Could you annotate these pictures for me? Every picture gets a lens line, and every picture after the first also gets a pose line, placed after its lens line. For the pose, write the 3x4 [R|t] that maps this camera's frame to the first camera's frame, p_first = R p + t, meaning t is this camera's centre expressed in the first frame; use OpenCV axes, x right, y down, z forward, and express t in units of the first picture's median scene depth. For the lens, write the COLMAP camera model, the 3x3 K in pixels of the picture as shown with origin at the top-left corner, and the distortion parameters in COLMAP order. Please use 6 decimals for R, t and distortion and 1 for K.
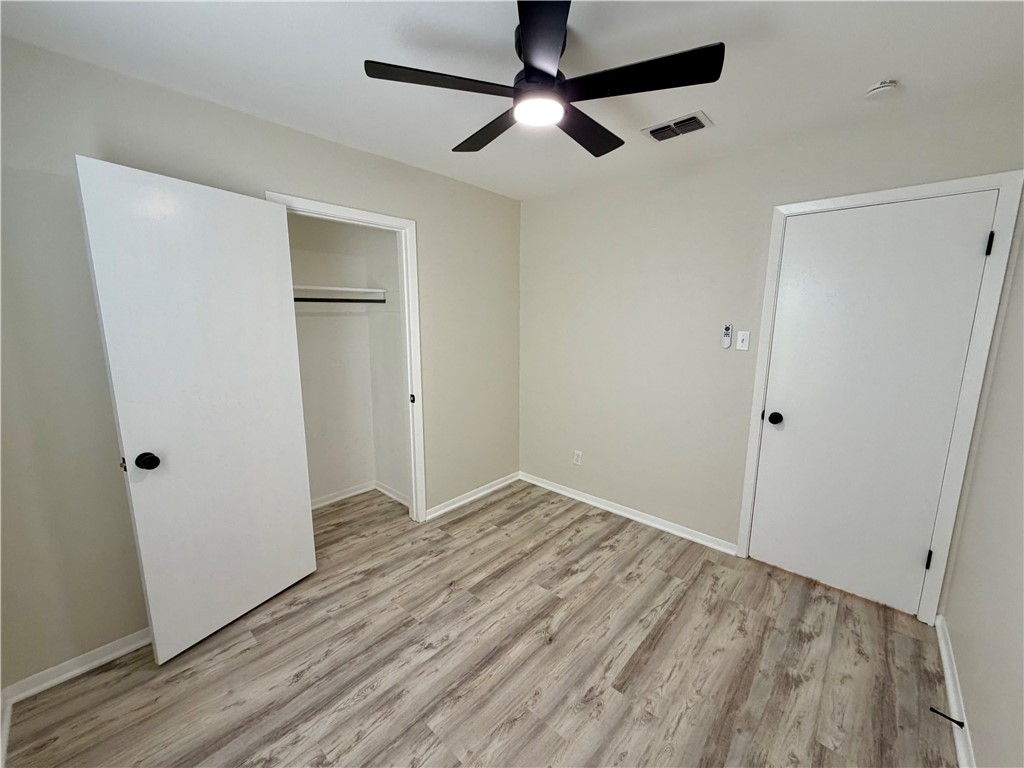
lens RADIAL K [[406.6, 0, 505.0], [0, 406.6, 385.2], [0, 0, 1]] dist [-0.002610, 0.000506]
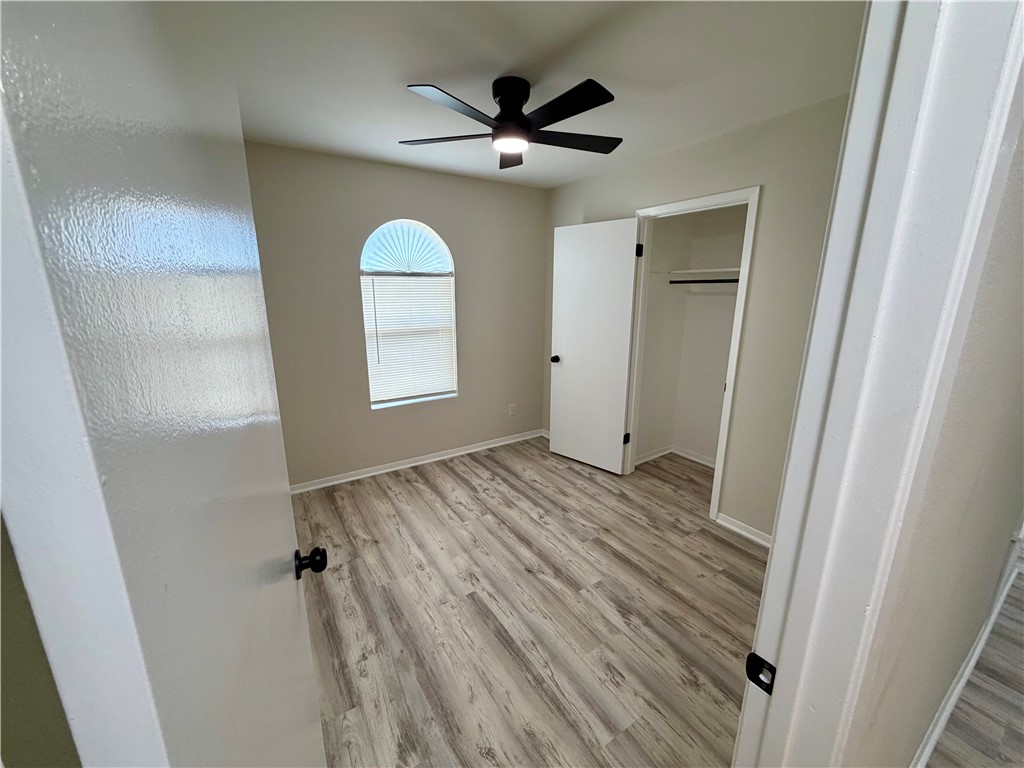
lens RADIAL K [[406.6, 0, 516.6], [0, 406.6, 381.6], [0, 0, 1]] dist [-0.002610, 0.000506]
pose [[-0.240108, 0.212915, -0.947109, 1.062620], [-0.170349, 0.951269, 0.257037, -0.187838], [0.955683, 0.223055, -0.192137, 1.004559]]
